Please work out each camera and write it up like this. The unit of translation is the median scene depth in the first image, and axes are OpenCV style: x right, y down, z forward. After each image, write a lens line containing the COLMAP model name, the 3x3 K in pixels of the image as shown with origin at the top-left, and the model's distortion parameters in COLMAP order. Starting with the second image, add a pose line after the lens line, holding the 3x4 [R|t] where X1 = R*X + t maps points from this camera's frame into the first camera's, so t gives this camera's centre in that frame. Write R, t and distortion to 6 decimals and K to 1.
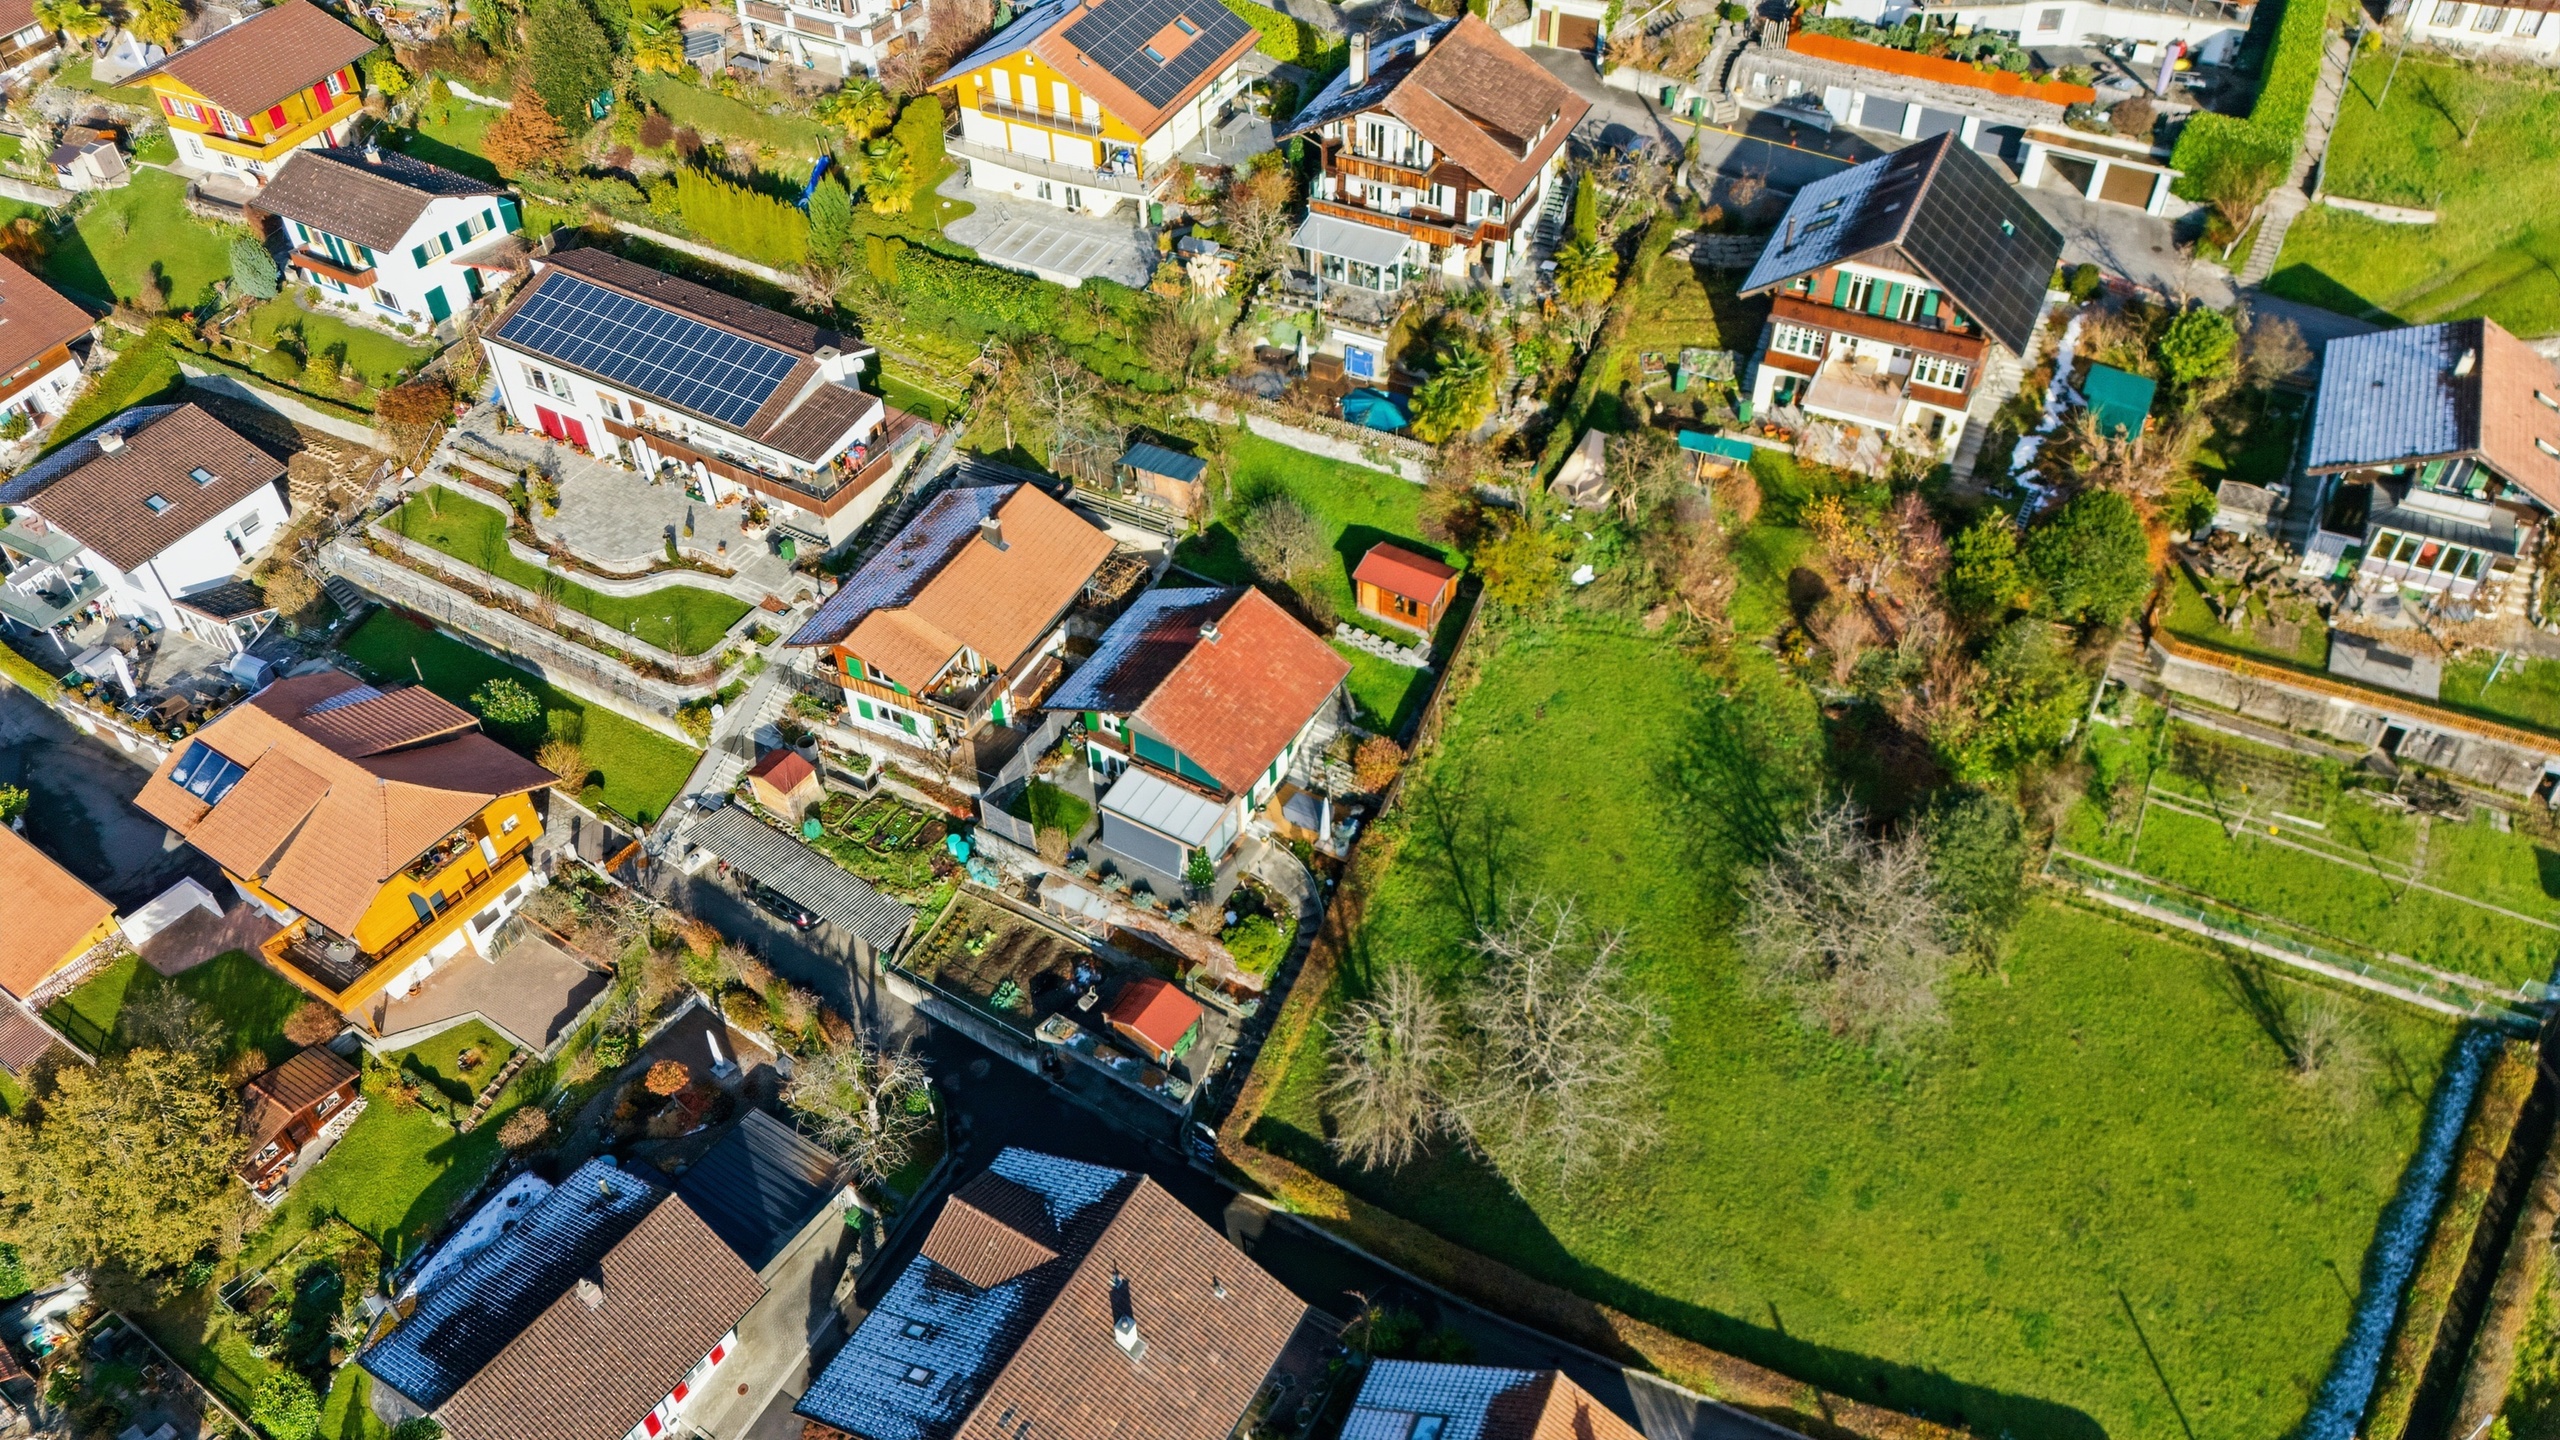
lens RADIAL K [[1870.1, 0, 1280.0], [0, 1870.1, 720.0], [0, 0, 1]] dist [0.045173, -0.007495]
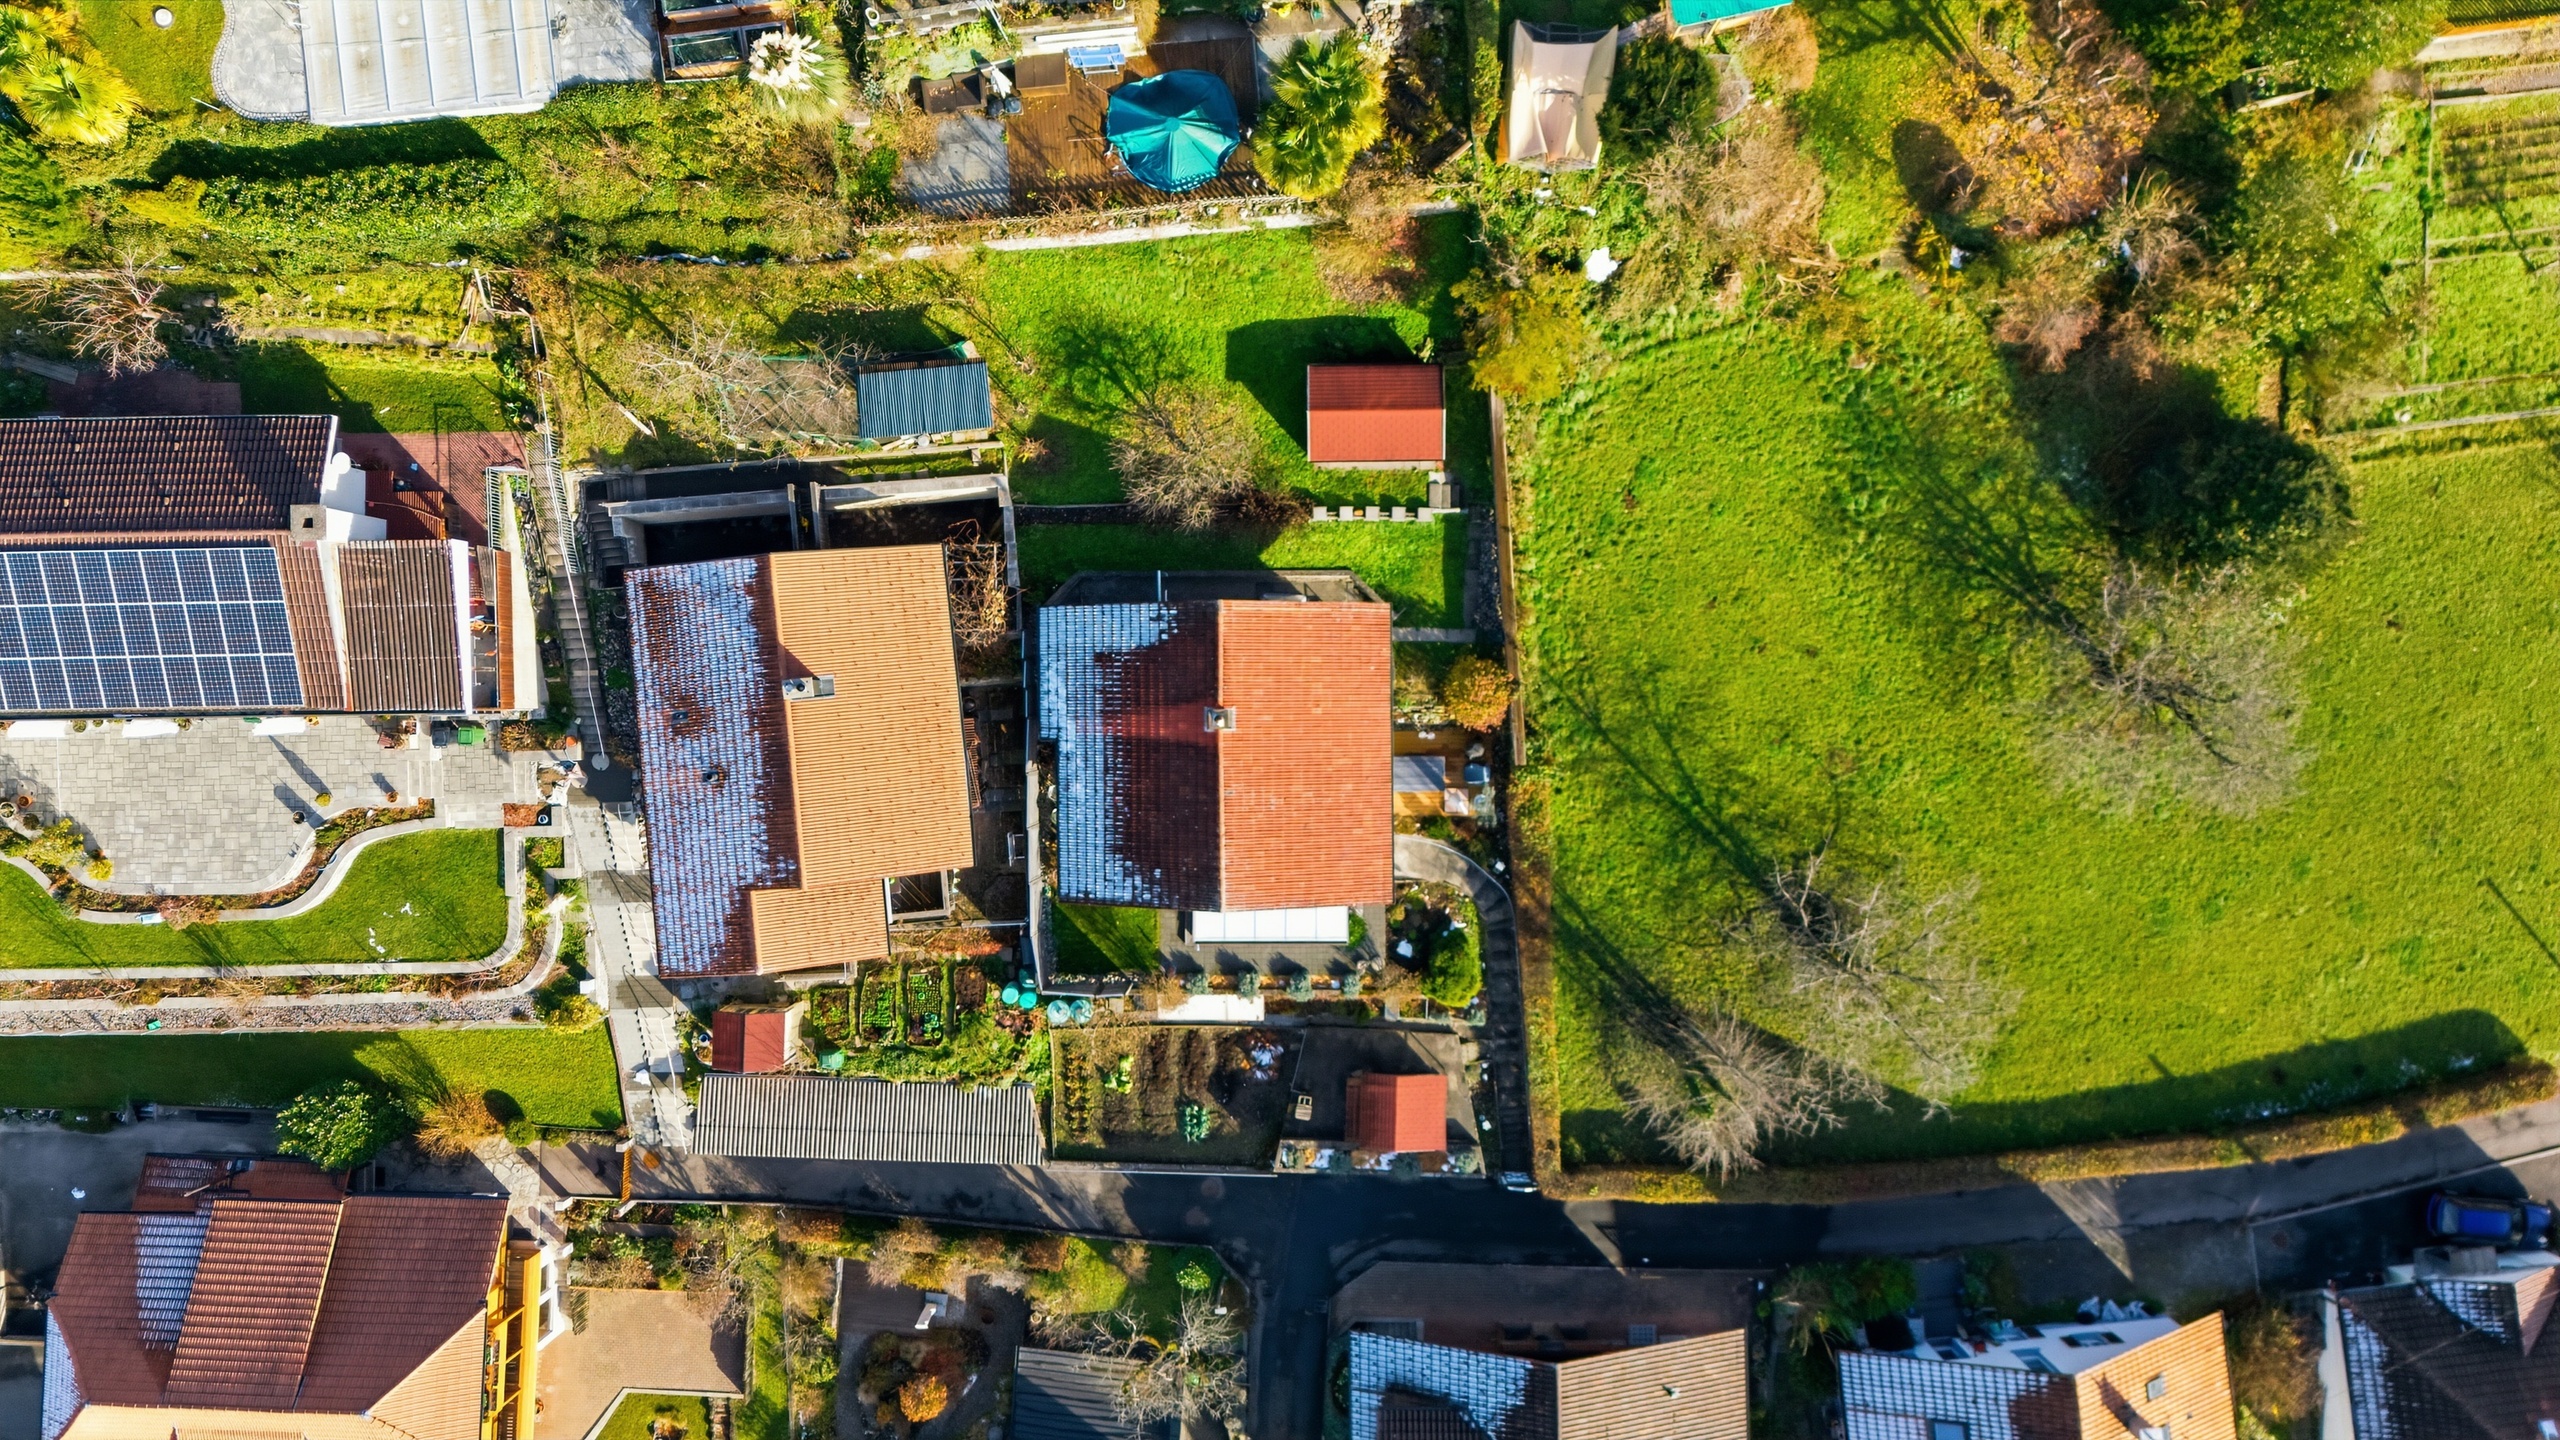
lens RADIAL K [[1870.1, 0, 1280.0], [0, 1870.1, 720.0], [0, 0, 1]] dist [0.045173, -0.007495]
pose [[0.854026, -0.520016, -0.014973, -0.008474], [0.373137, 0.592242, 0.714156, -0.500285], [-0.362504, -0.615494, 0.699827, 0.476290]]
